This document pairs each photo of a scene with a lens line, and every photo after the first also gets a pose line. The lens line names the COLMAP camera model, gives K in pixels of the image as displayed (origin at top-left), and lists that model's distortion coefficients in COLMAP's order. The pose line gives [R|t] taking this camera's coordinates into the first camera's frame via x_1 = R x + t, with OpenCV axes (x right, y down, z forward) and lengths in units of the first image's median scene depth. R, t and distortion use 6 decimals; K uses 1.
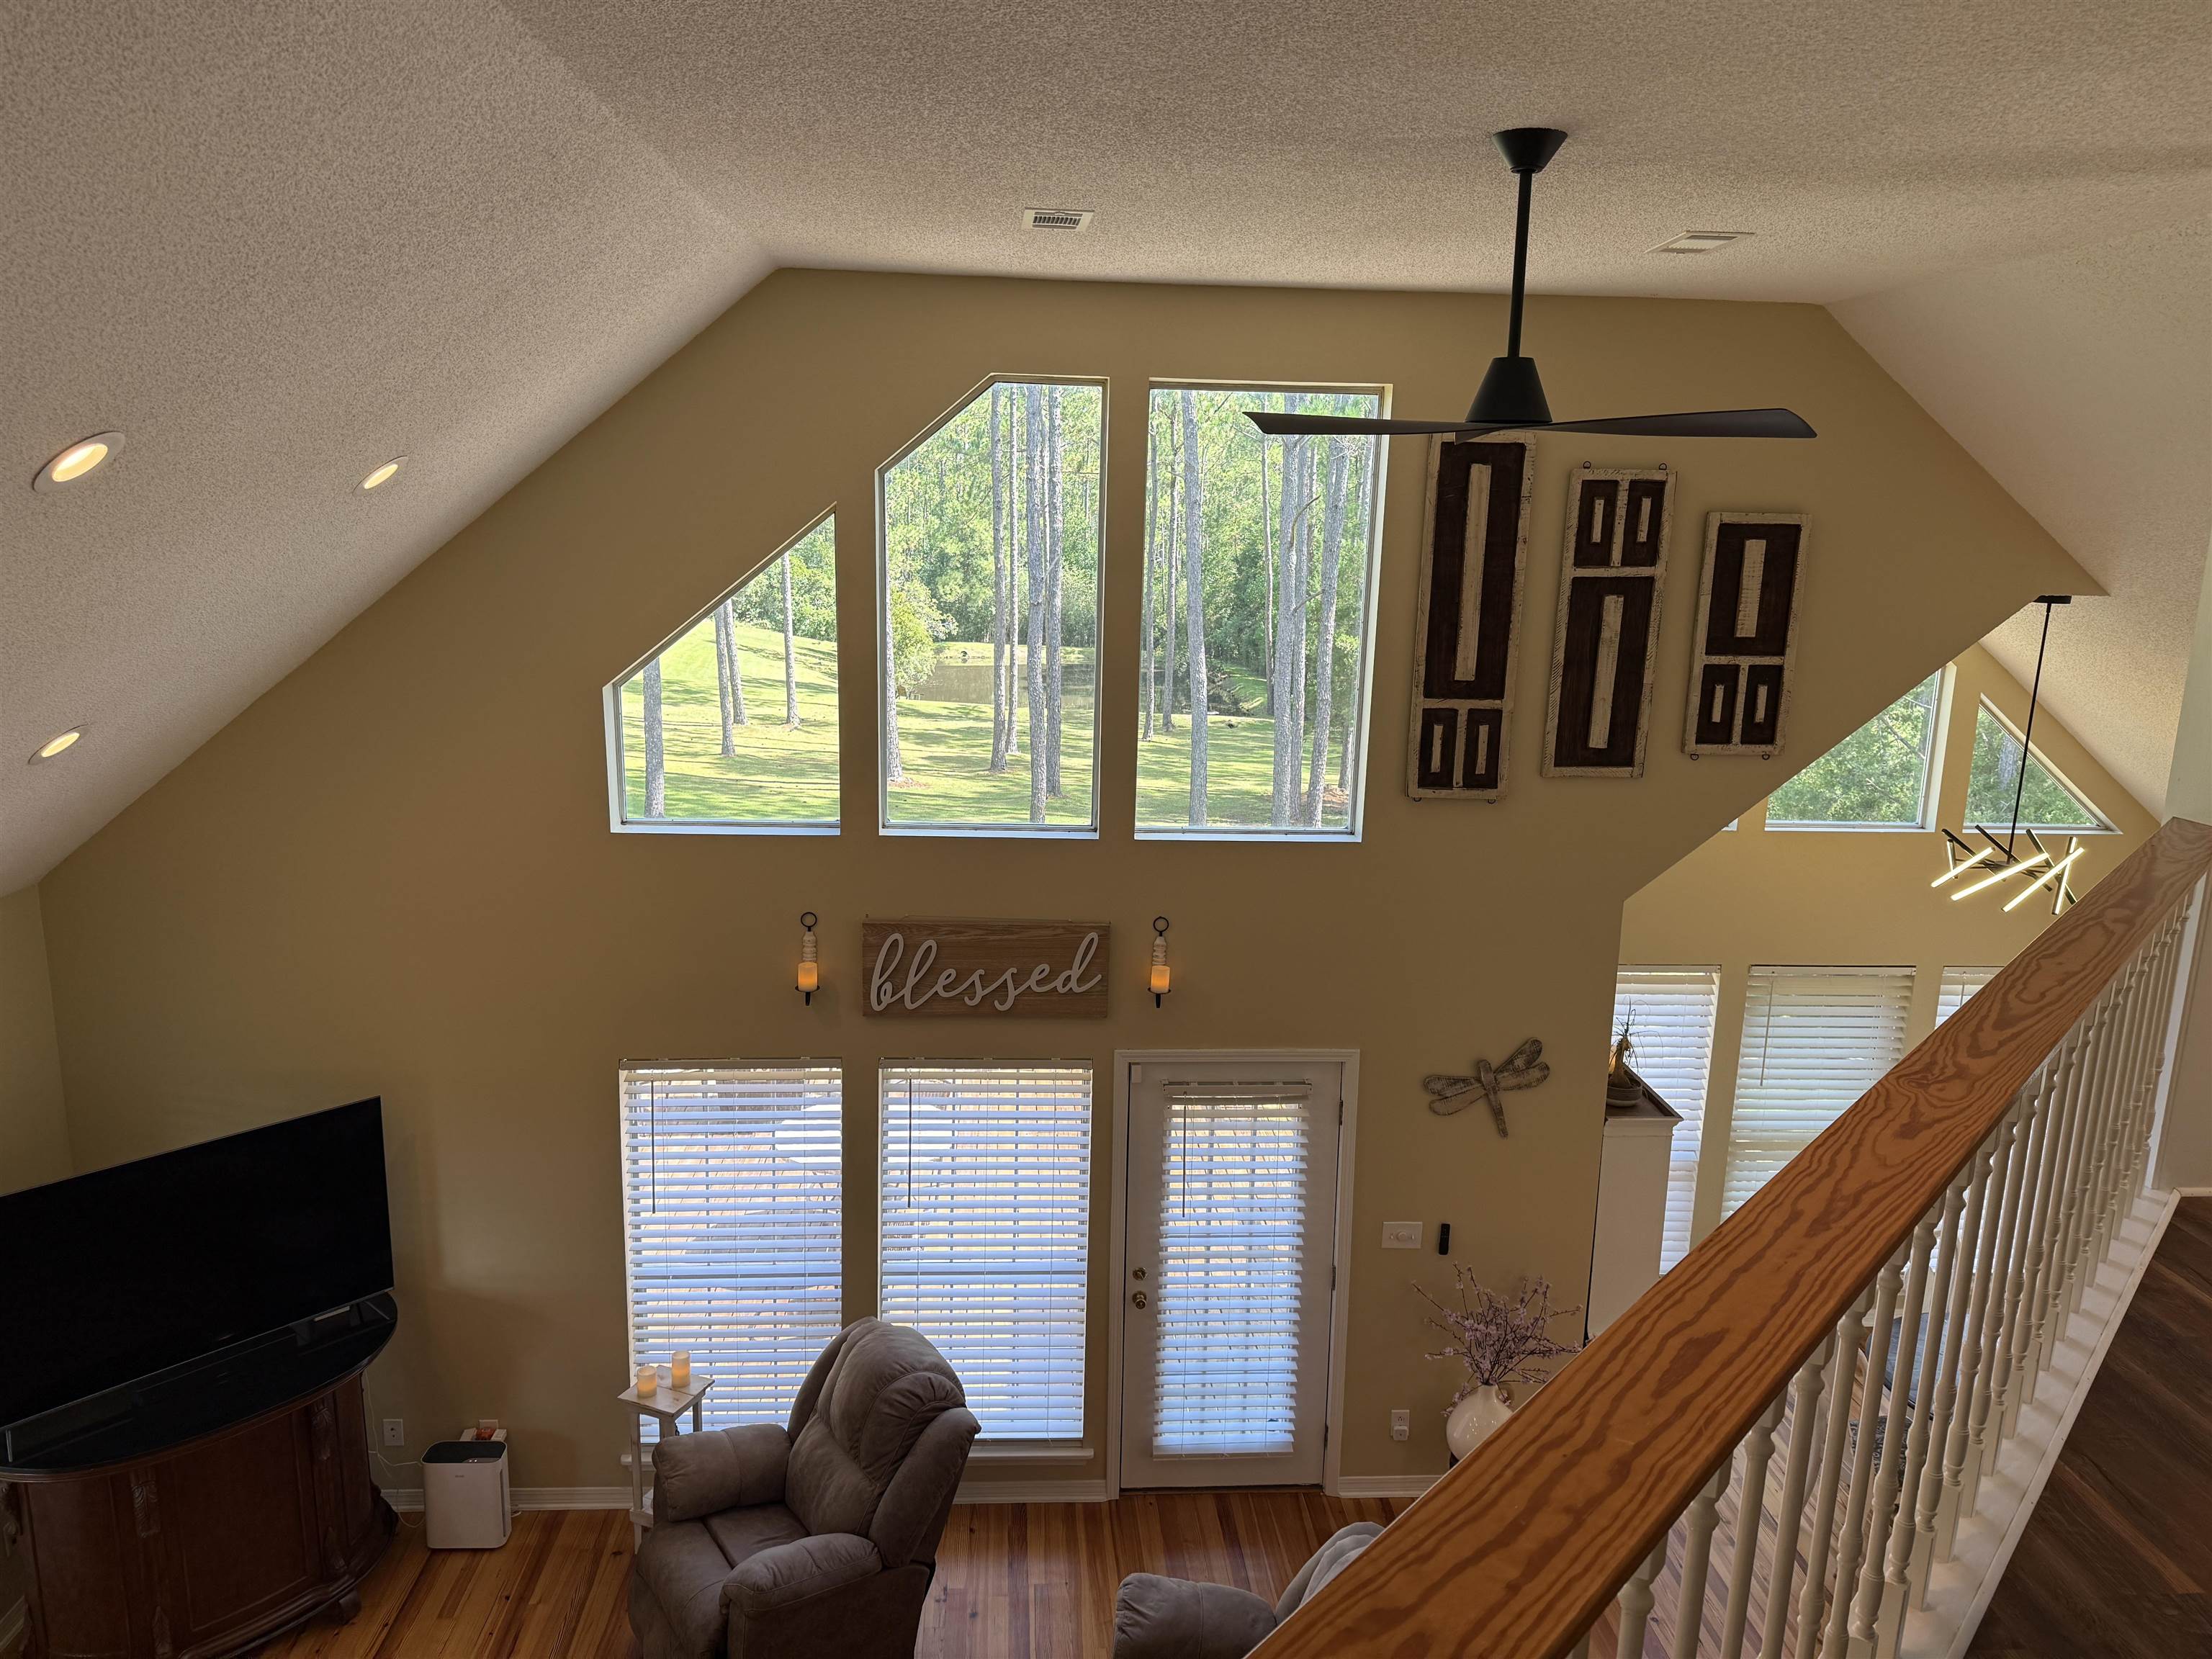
lens RADIAL K [[1565.0, 0, 1086.6], [0, 1565.0, 825.8], [0, 0, 1]] dist [0.046117, -0.060195]
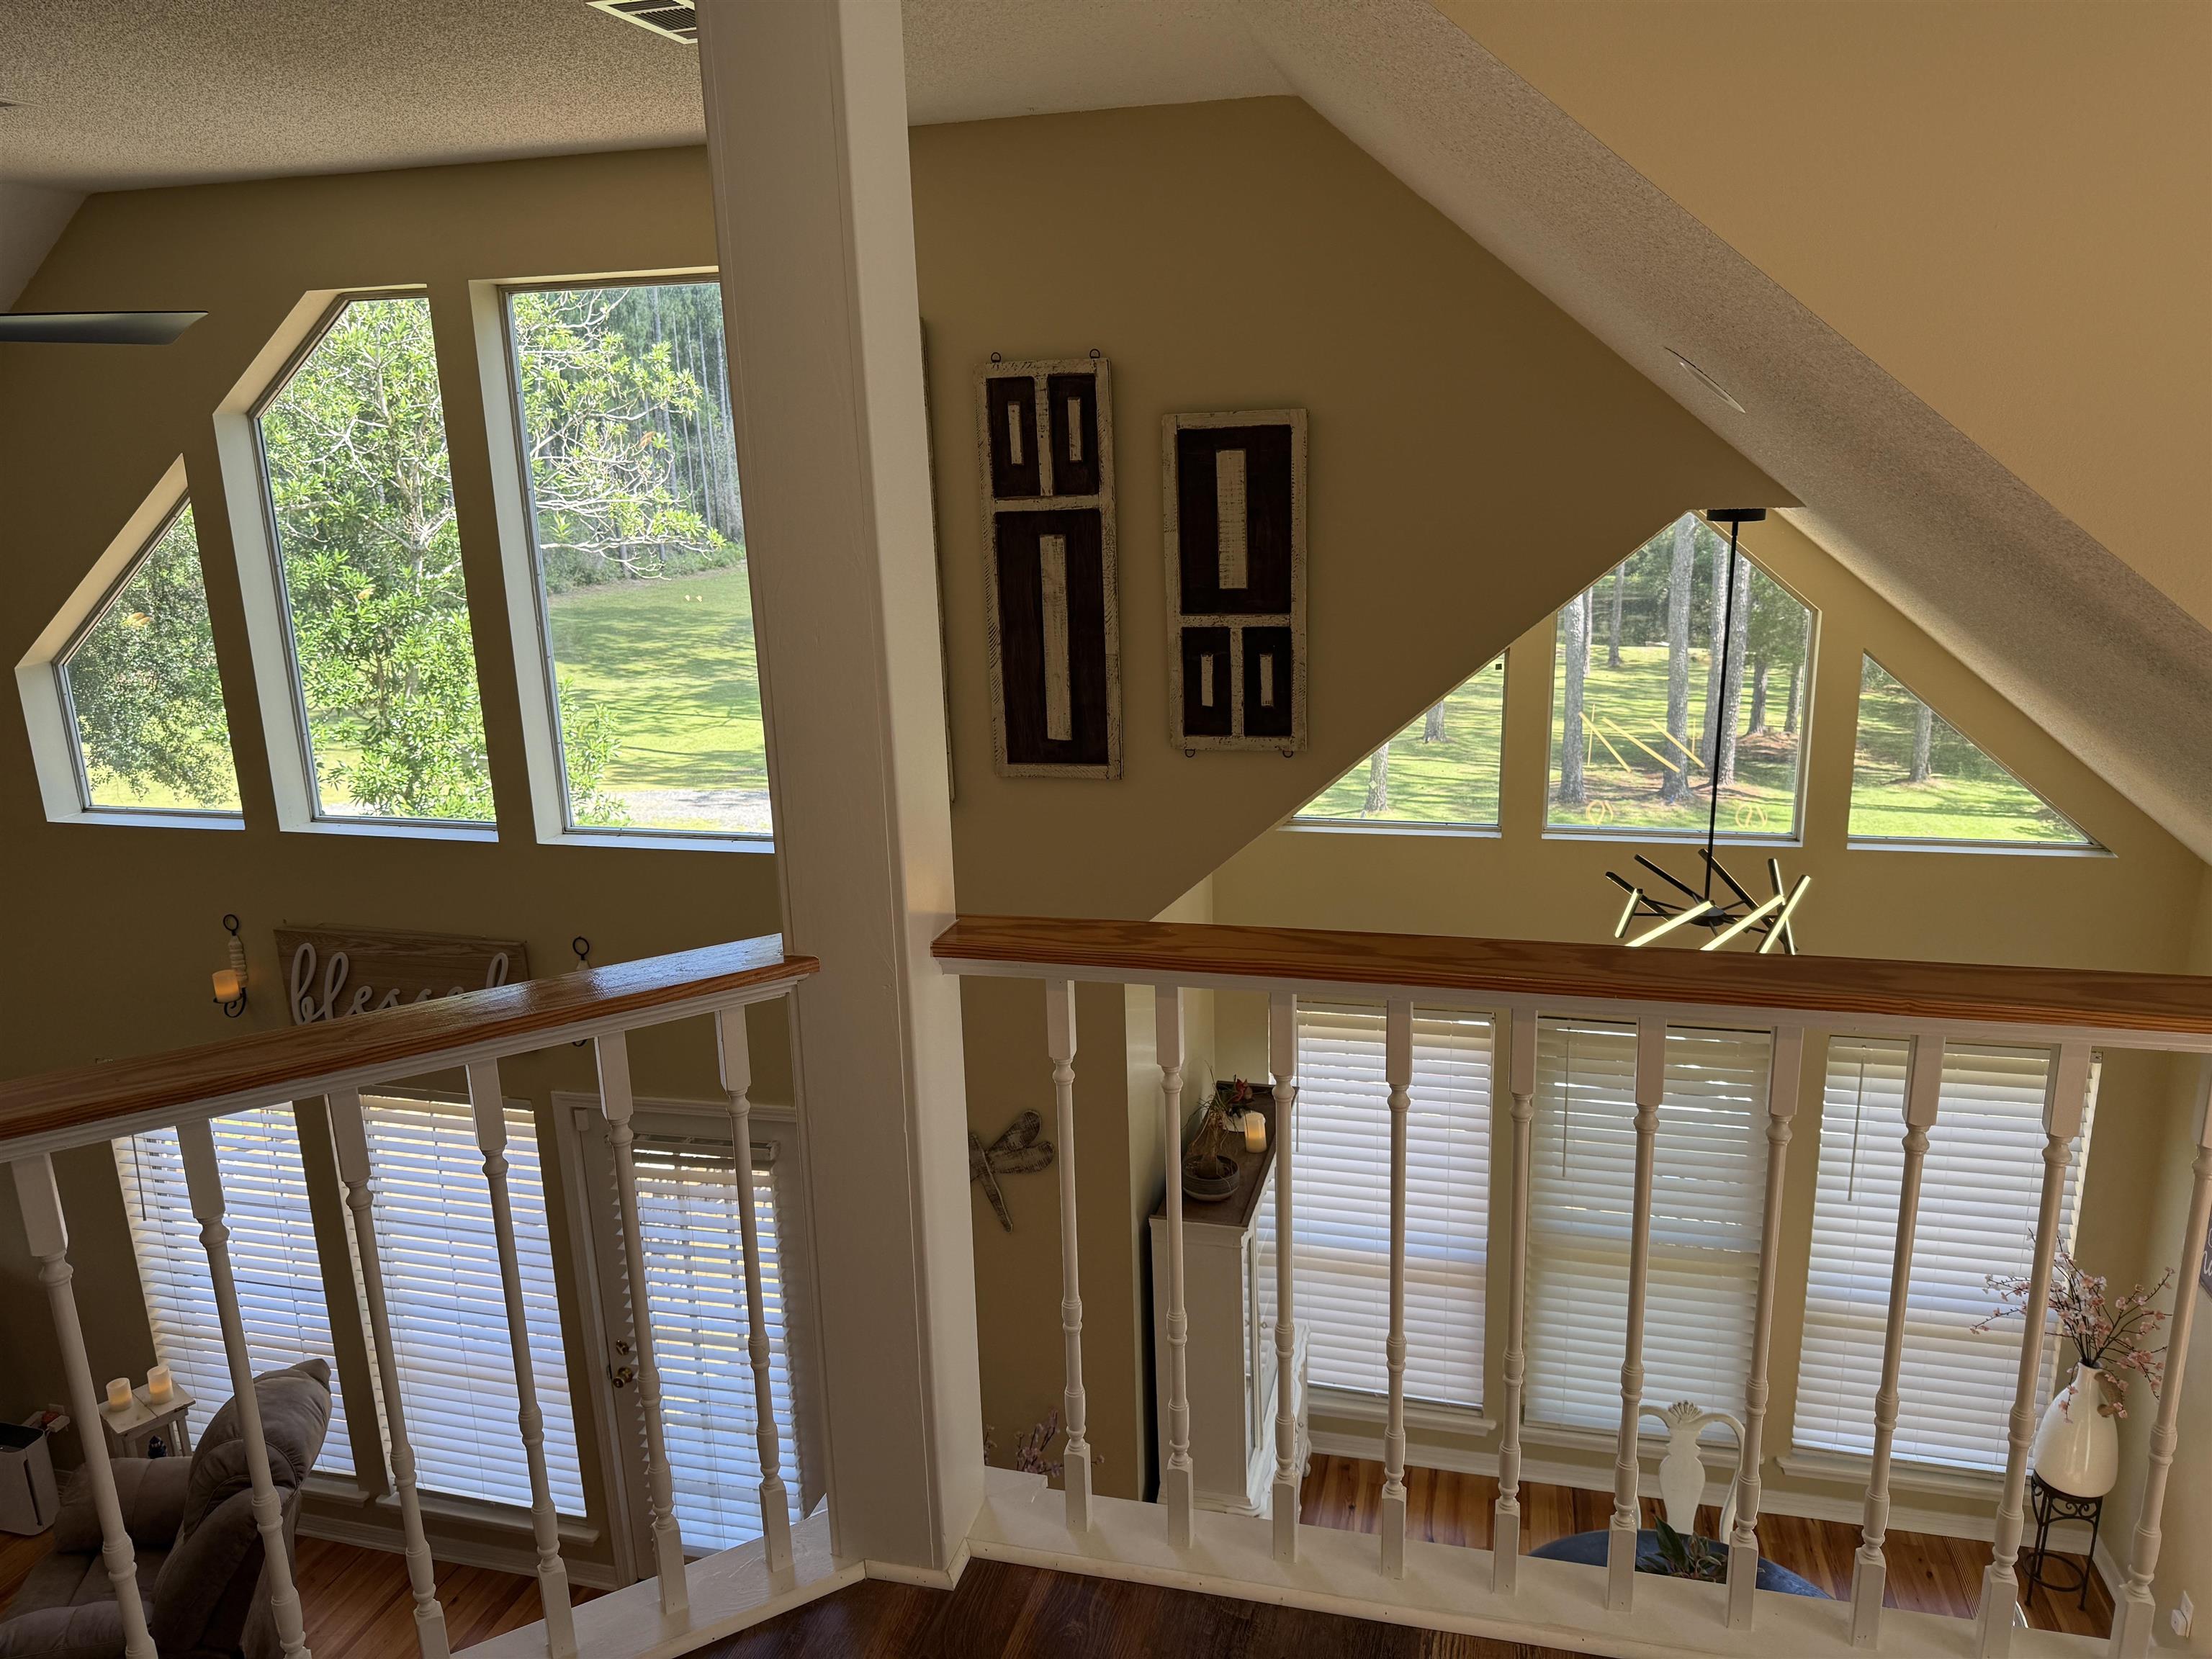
lens RADIAL K [[1565.0, 0, 1096.6], [0, 1565.0, 844.9], [0, 0, 1]] dist [0.046117, -0.060195]
pose [[0.952168, 0.028249, -0.304265, 0.579163], [-0.011840, 0.998381, 0.055642, -0.041879], [0.305345, -0.049378, 0.950961, 0.294786]]
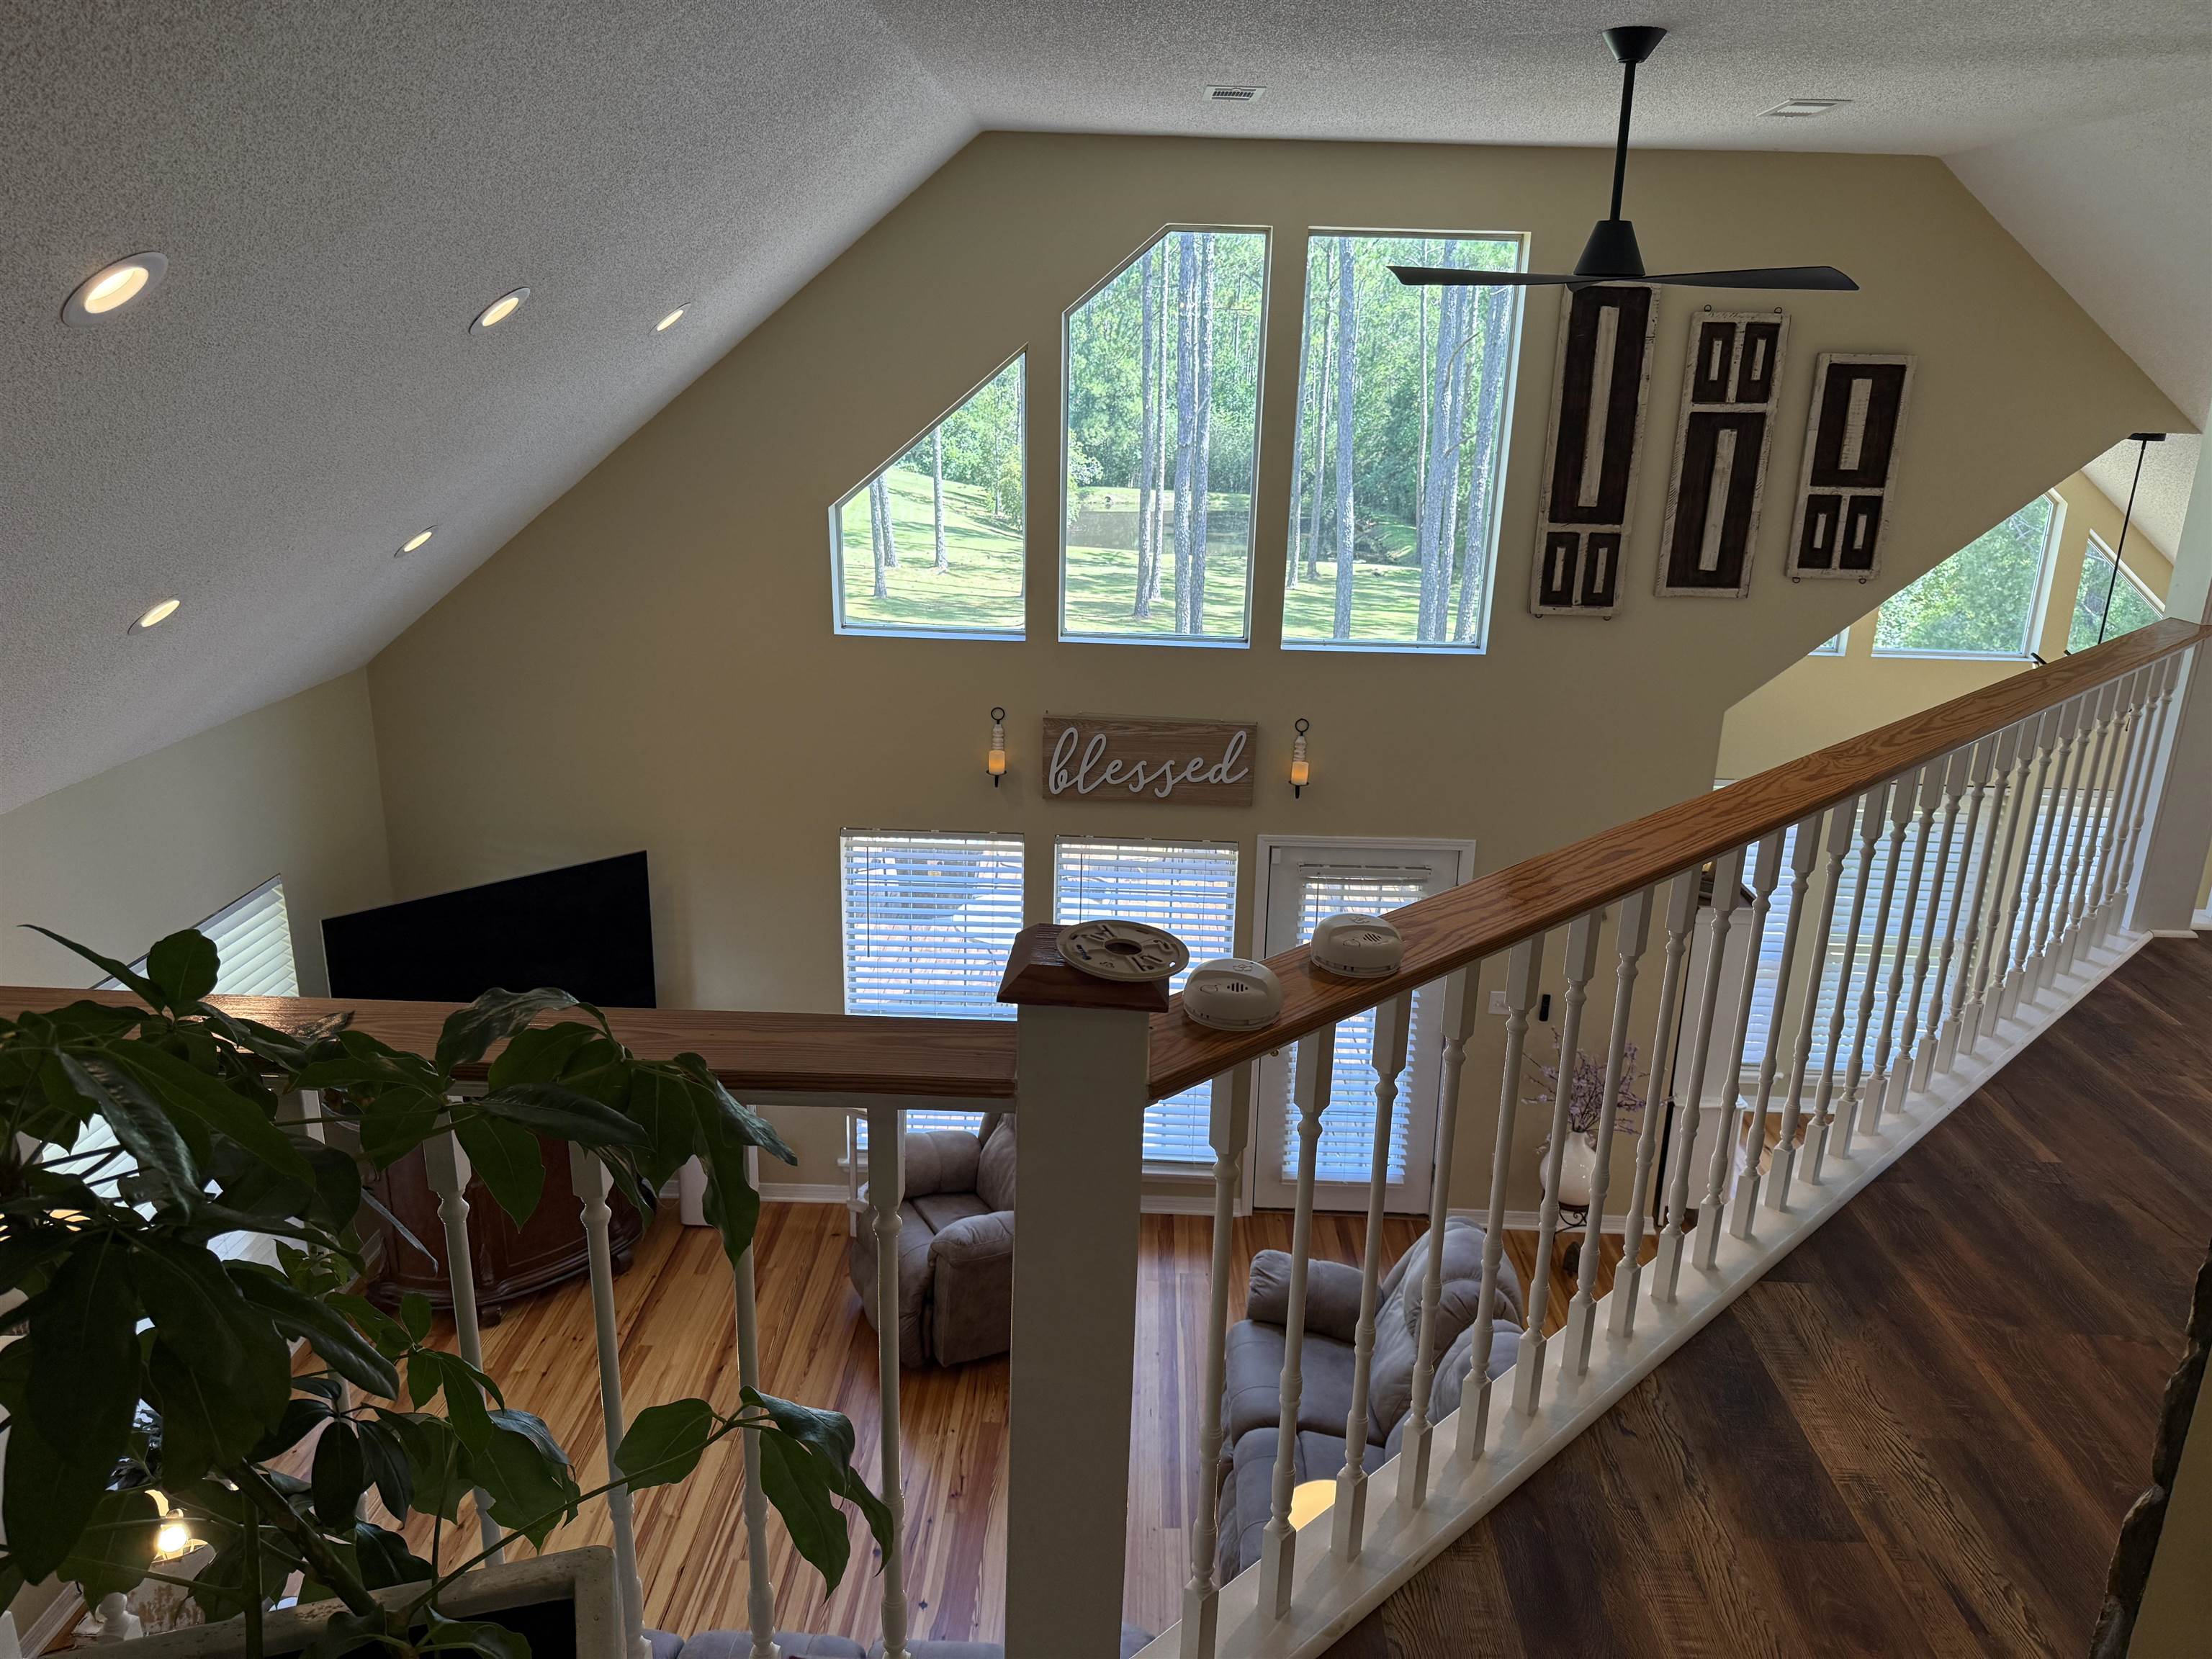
lens RADIAL K [[1565.0, 0, 1105.5], [0, 1565.0, 831.0], [0, 0, 1]] dist [0.046117, -0.060195]
pose [[0.996883, 0.024757, -0.074907, -0.008653], [-0.017273, 0.994942, 0.098950, 0.030693], [0.076978, -0.097348, 0.992269, -0.152616]]
